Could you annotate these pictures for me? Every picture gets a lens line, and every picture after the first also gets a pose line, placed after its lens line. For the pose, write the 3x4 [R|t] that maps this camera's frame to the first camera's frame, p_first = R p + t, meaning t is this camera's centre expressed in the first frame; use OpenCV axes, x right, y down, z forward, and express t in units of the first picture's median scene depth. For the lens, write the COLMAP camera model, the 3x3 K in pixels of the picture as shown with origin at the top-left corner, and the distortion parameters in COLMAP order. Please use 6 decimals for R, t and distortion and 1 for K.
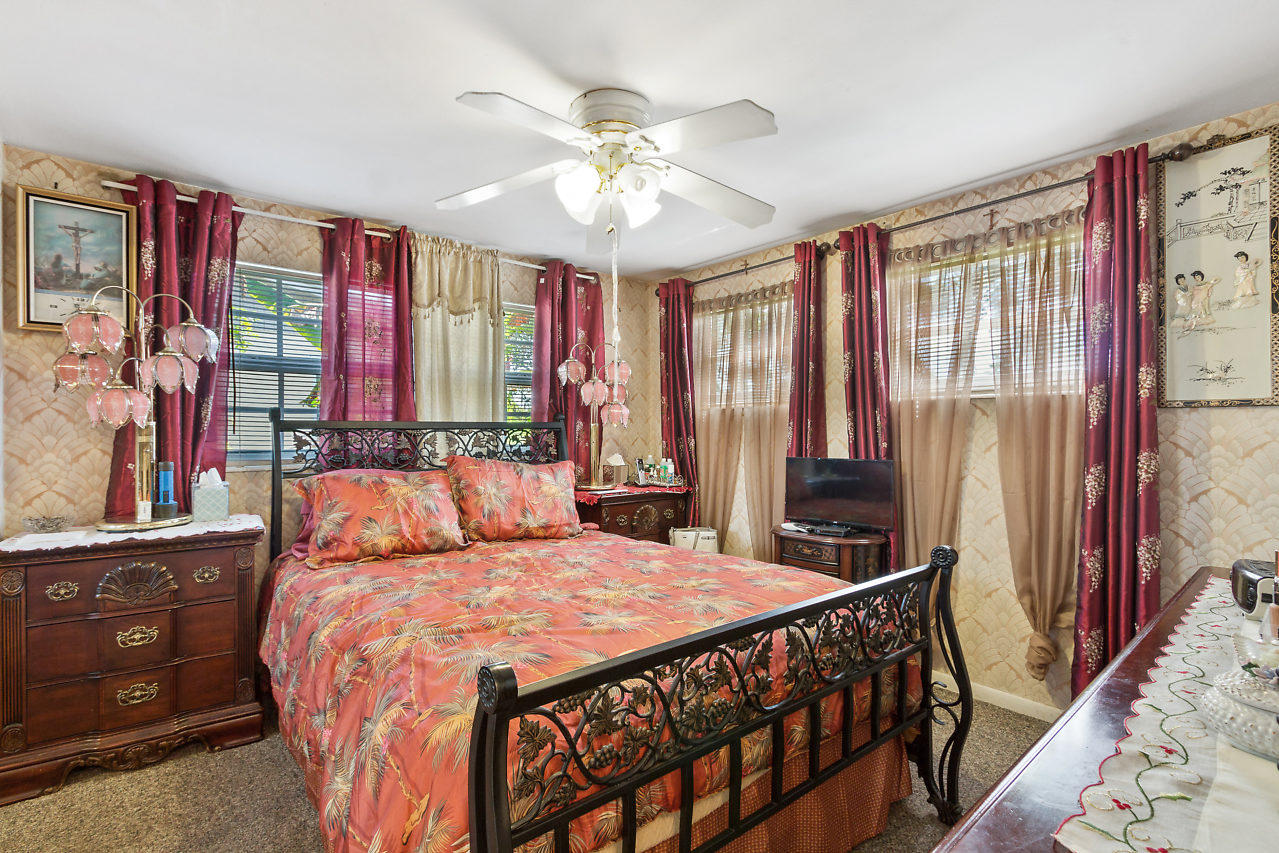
lens RADIAL K [[582.6, 0, 629.2], [0, 582.6, 436.2], [0, 0, 1]] dist [0.002694, -0.001381]
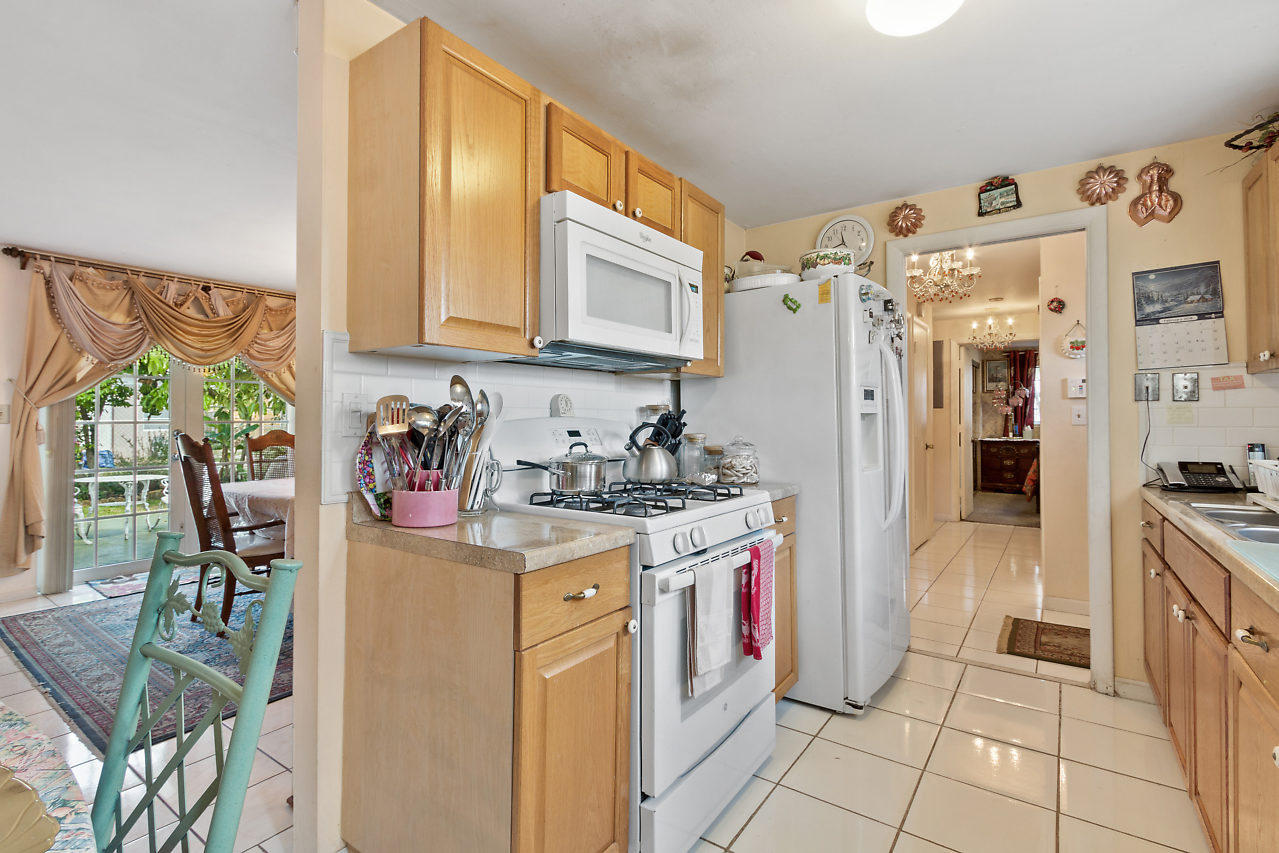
lens RADIAL K [[582.6, 0, 633.4], [0, 582.6, 415.8], [0, 0, 1]] dist [0.002694, -0.001381]
pose [[0.252080, -0.011407, -0.967639, 2.476119], [-0.008747, 0.999863, -0.014065, 0.075119], [0.967667, 0.012010, 0.251946, -2.611423]]
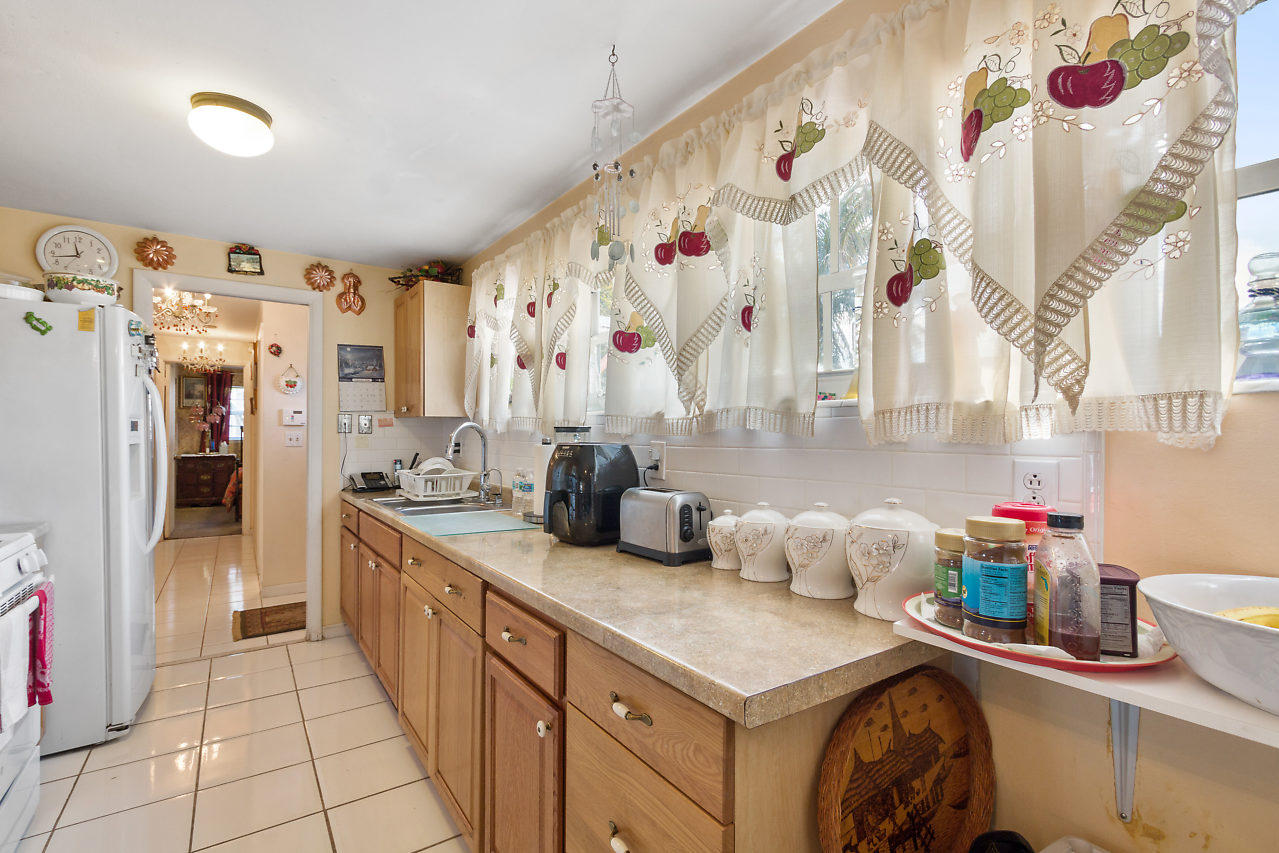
lens RADIAL K [[582.6, 0, 630.1], [0, 582.6, 432.2], [0, 0, 1]] dist [0.002694, -0.001381]
pose [[0.996906, 0.005994, -0.078373, 2.600498], [-0.007062, 0.999886, -0.013352, 0.029236], [0.078284, 0.013864, 0.996835, -3.032466]]
